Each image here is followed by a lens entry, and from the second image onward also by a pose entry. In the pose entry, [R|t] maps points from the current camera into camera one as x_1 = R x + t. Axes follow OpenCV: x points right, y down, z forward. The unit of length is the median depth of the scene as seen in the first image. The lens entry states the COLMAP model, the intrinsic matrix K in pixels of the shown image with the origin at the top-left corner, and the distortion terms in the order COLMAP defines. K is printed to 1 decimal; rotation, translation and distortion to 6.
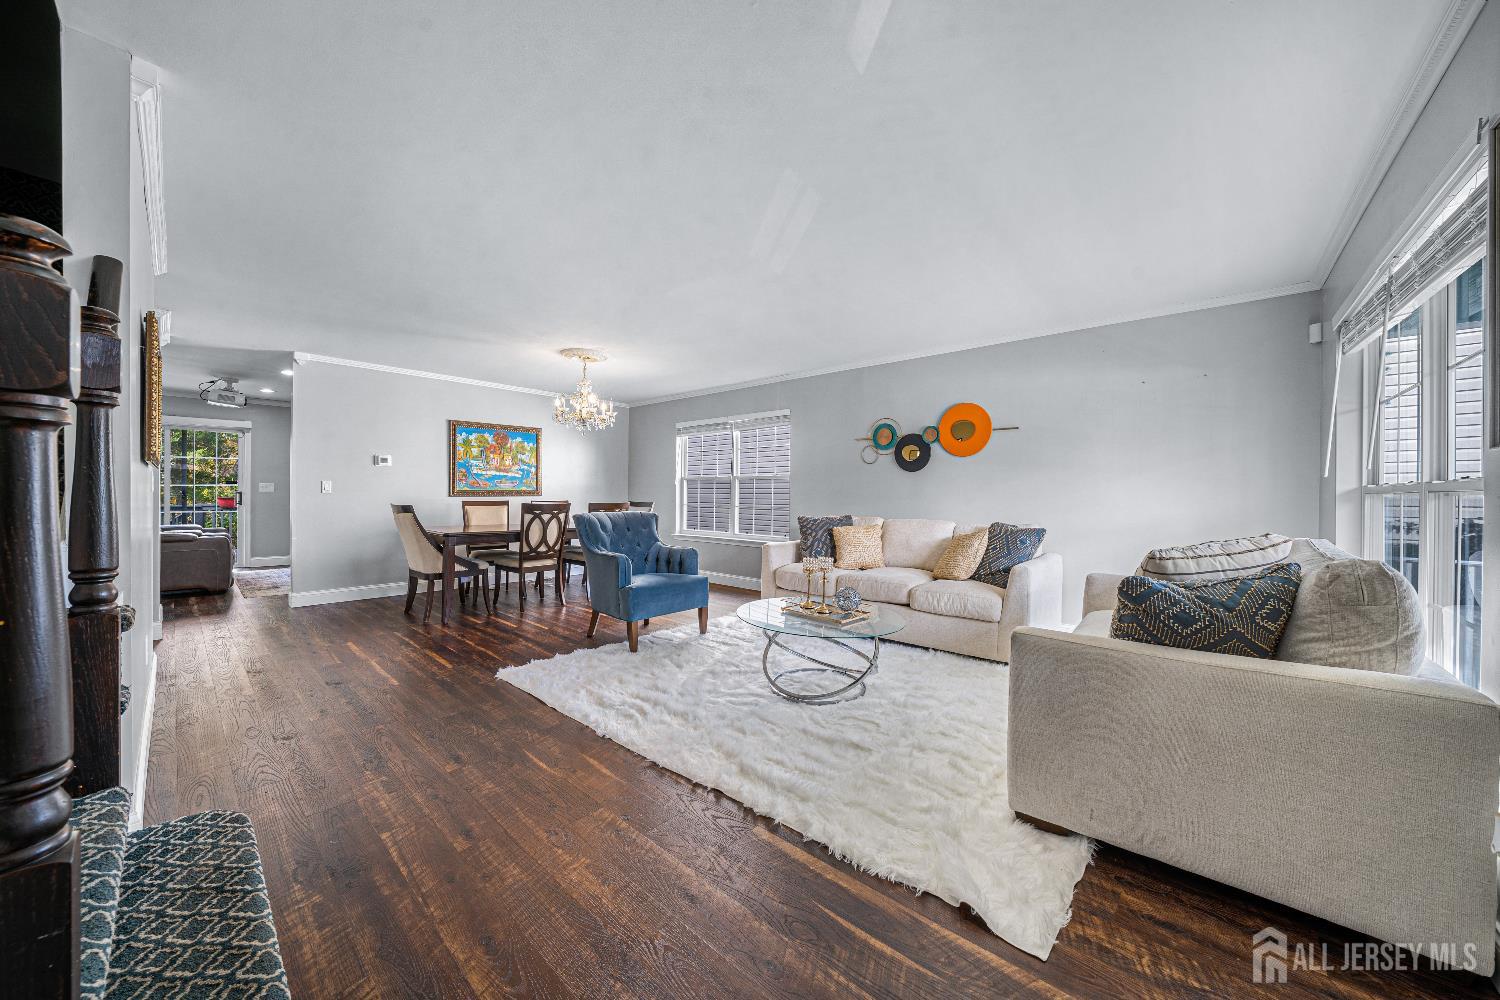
lens RADIAL K [[511.0, 0, 743.3], [0, 511.0, 499.2], [0, 0, 1]] dist [-0.002651, -0.000123]
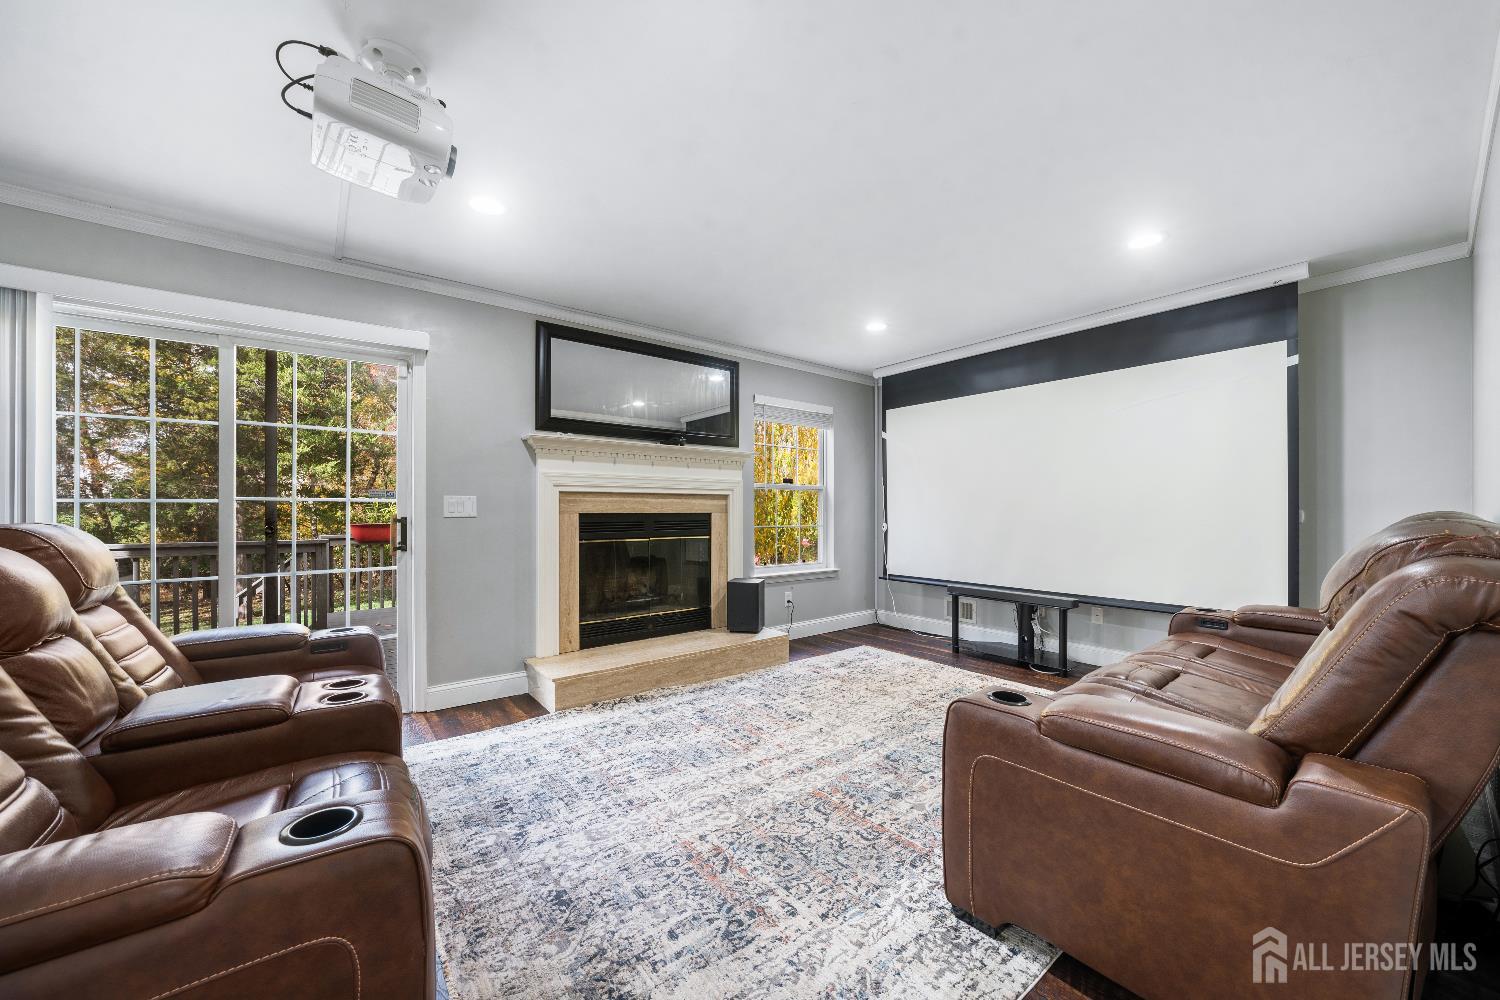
lens RADIAL K [[546.4, 0, 748.1], [0, 546.4, 501.1], [0, 0, 1]] dist [0.000083, 0.000296]
pose [[0.985272, -0.020001, -0.169819, -0.655849], [0.017980, 0.999748, -0.013432, -0.017689], [0.170045, 0.010181, 0.985384, 0.633606]]
